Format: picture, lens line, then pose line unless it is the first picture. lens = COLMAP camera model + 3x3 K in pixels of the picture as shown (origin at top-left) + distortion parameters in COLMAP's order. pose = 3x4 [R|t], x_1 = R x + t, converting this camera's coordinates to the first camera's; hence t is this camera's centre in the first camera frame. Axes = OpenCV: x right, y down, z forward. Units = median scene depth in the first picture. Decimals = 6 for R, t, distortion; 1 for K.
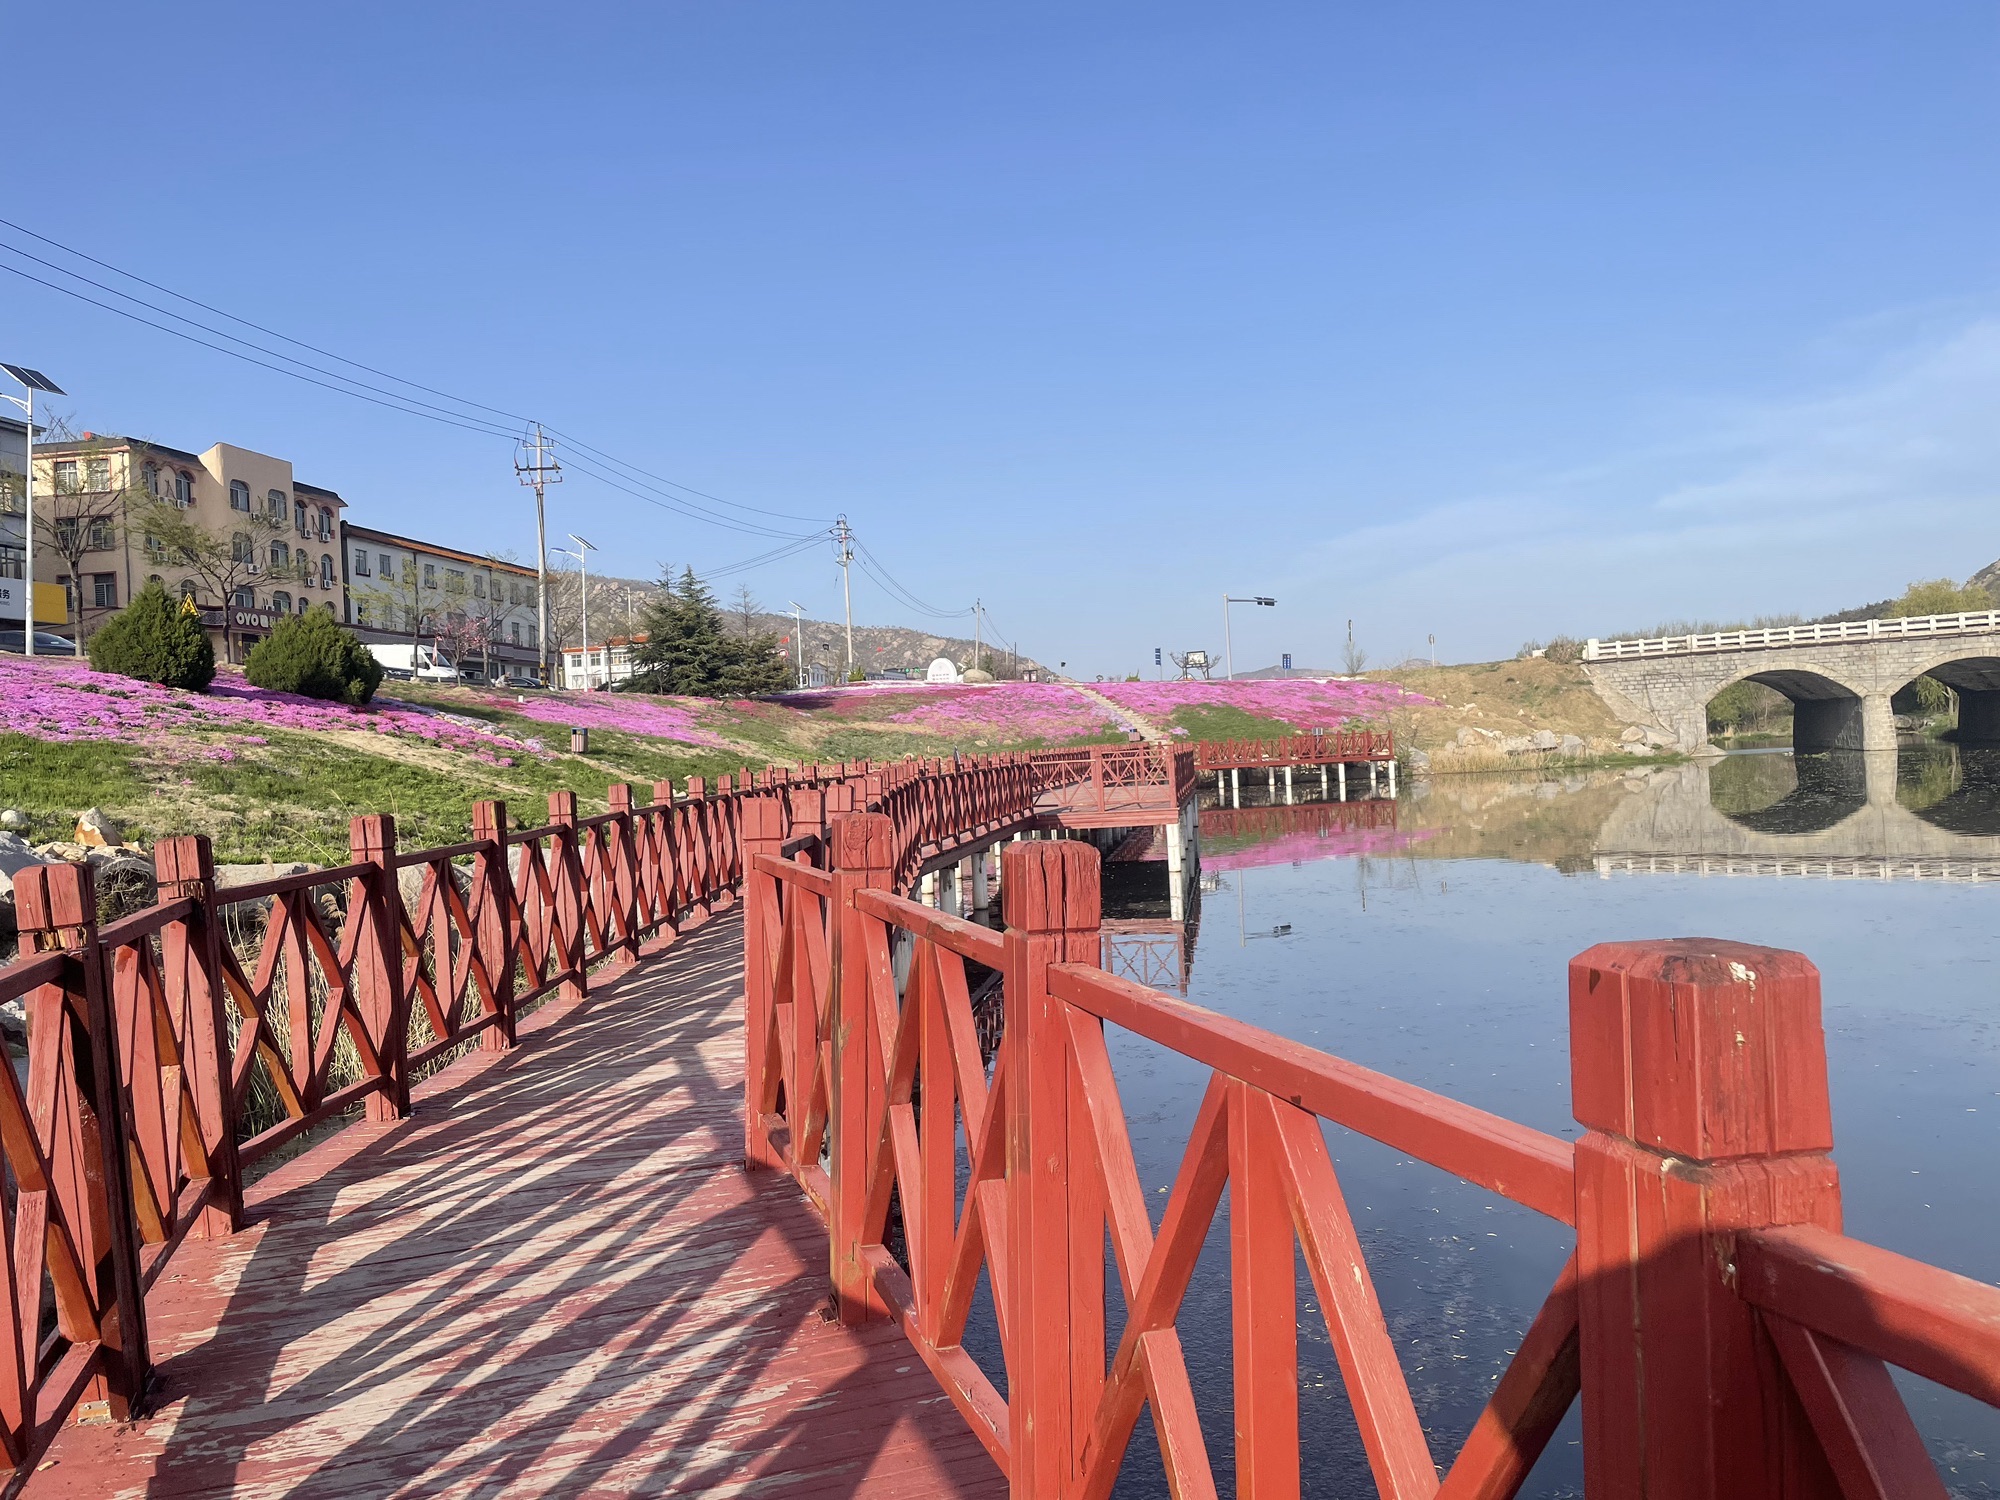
lens RADIAL K [[1536.4, 0, 1006.9], [0, 1536.4, 733.5], [0, 0, 1]] dist [0.073900, -0.046554]
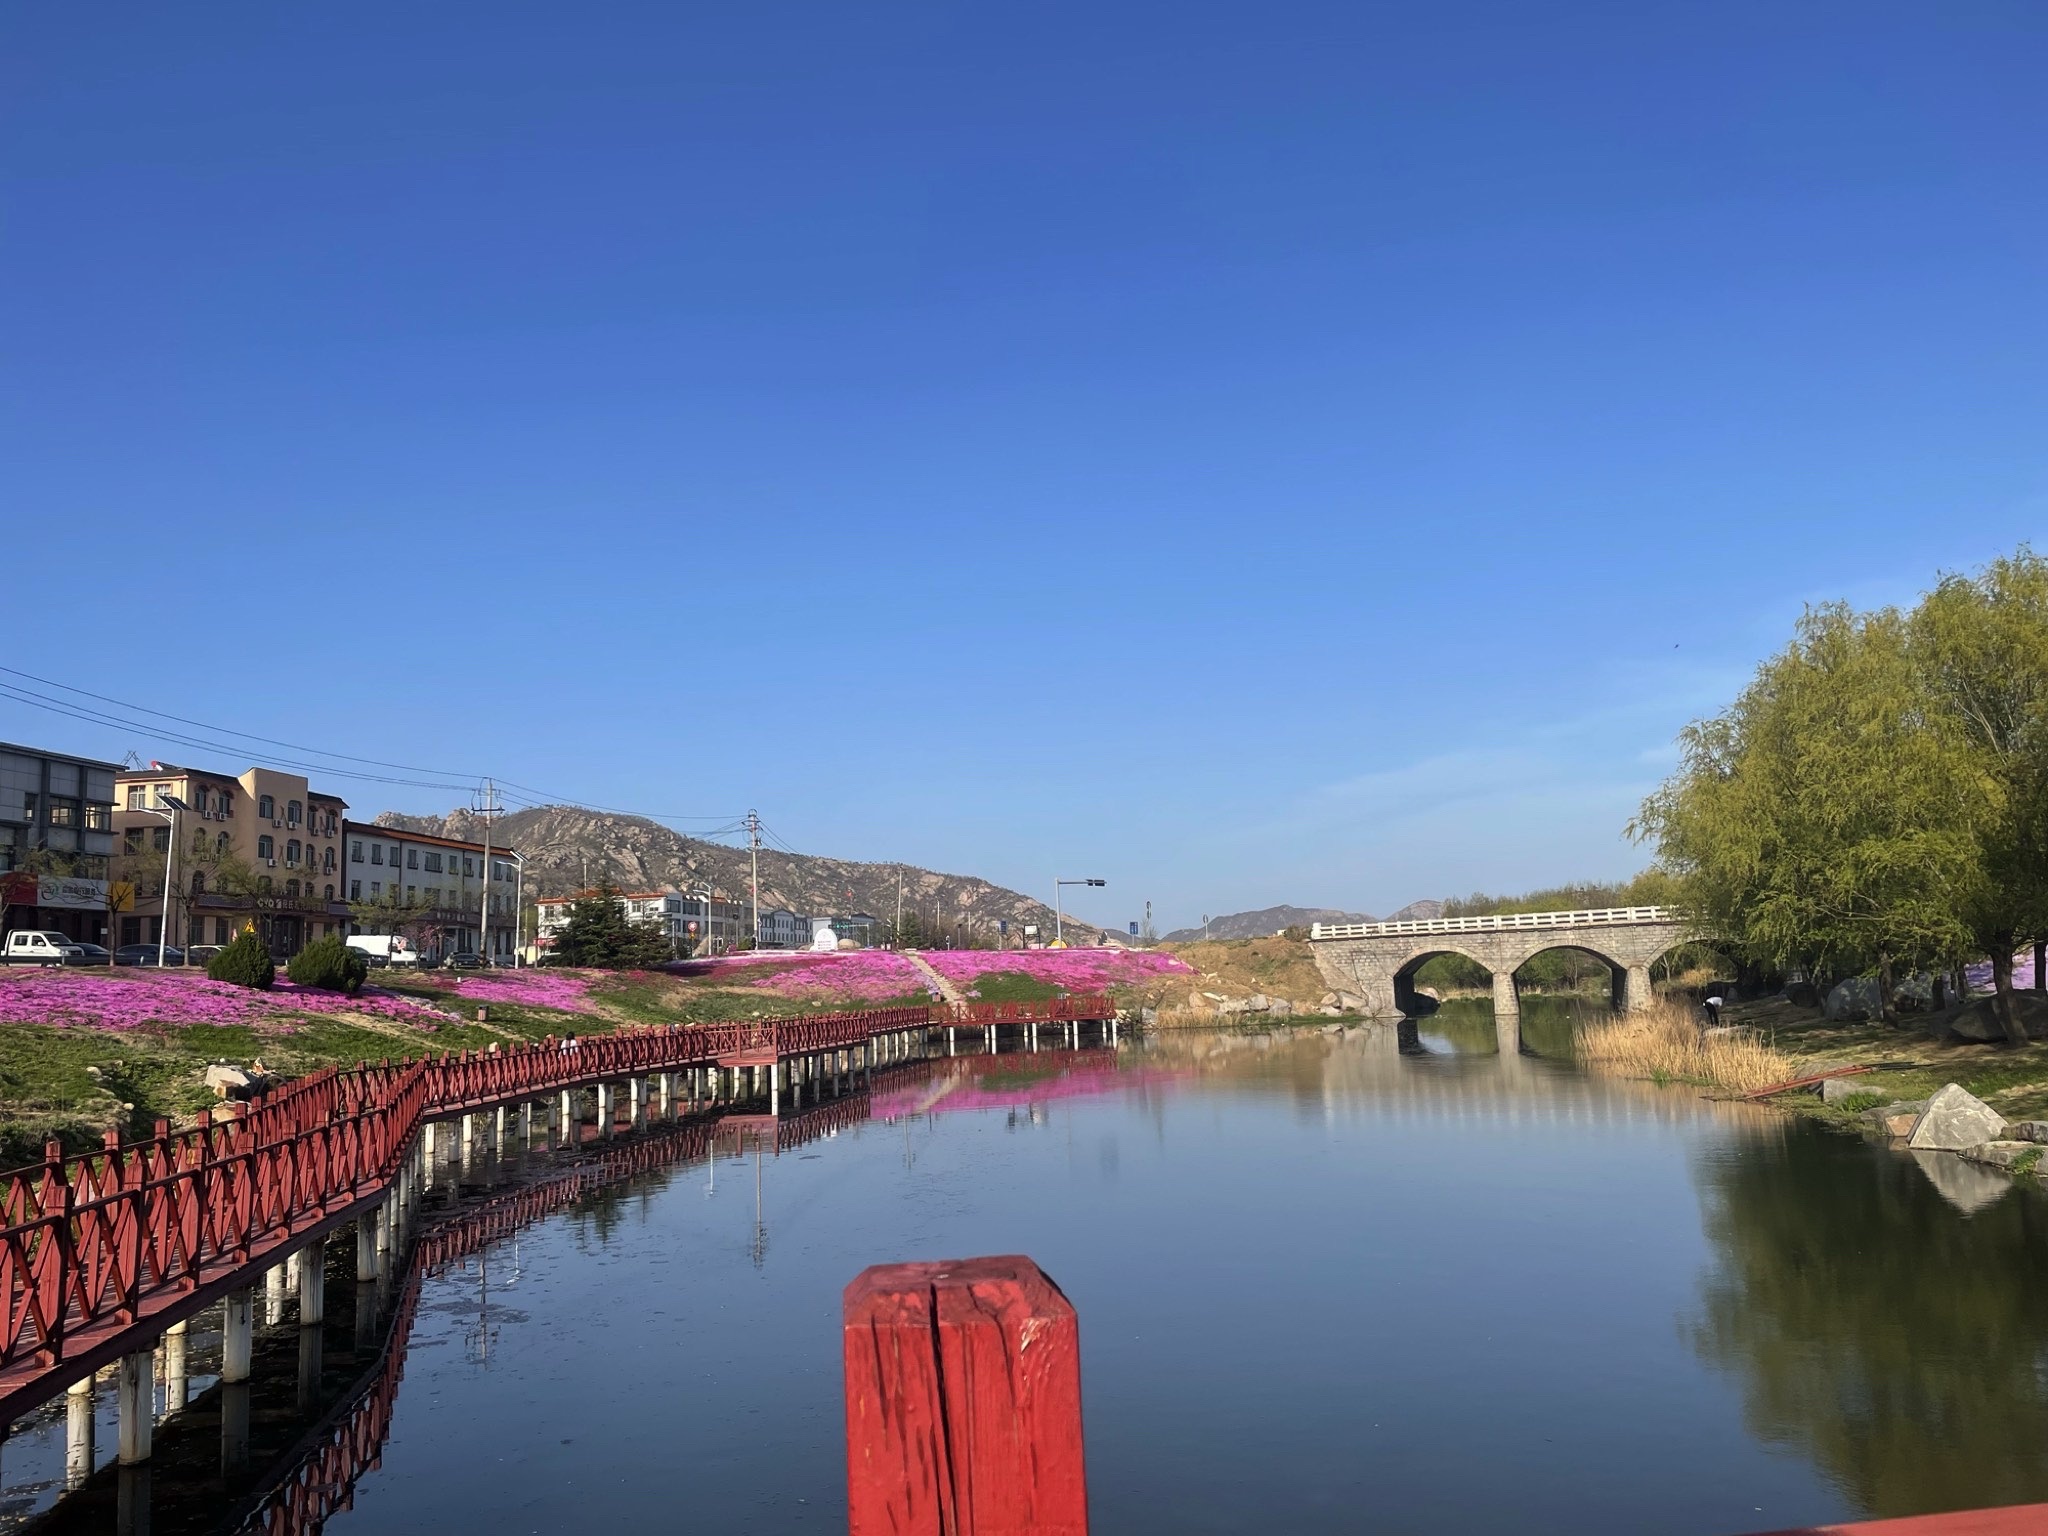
lens RADIAL K [[1573.2, 0, 1024.8], [0, 1573.2, 804.0], [0, 0, 1]] dist [0.073900, -0.046554]
pose [[0.999934, 0.009319, 0.006678, 0.140821], [-0.008561, 0.994360, -0.105716, -0.020823], [-0.007625, 0.105651, 0.994374, -0.350411]]
